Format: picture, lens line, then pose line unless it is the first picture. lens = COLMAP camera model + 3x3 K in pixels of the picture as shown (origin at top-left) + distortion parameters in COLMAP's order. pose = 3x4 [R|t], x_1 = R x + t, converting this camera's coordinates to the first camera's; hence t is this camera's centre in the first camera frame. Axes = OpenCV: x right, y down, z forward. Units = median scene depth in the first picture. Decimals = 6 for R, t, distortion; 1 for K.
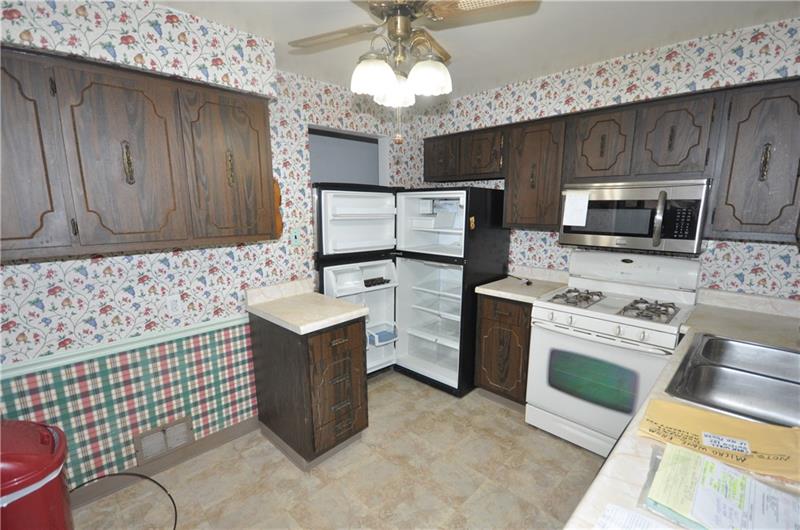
lens RADIAL K [[360.9, 0, 398.3], [0, 360.9, 274.5], [0, 0, 1]] dist [0.002442, 0.000133]
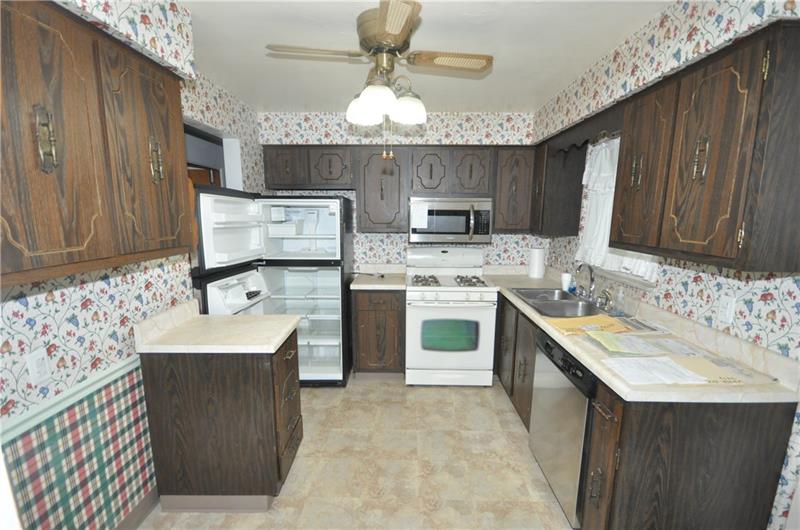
lens RADIAL K [[352.0, 0, 402.1], [0, 352.0, 274.1], [0, 0, 1]] dist [-0.000515, -0.000286]
pose [[0.718794, -0.110830, 0.686332, -0.464071], [0.124930, 0.991733, 0.029307, -0.011184], [-0.683906, 0.064678, 0.726697, 0.092795]]
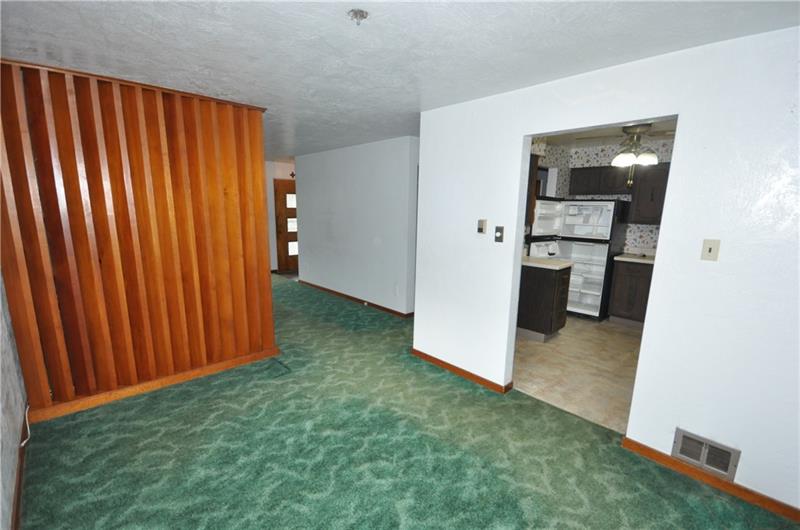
lens RADIAL K [[352.0, 0, 402.1], [0, 352.0, 274.1], [0, 0, 1]] dist [-0.000515, -0.000286]
pose [[0.999076, 0.026637, -0.033742, -0.823211], [-0.026654, 0.999645, -0.000060, 0.159266], [0.033728, 0.000959, 0.999431, -0.802742]]
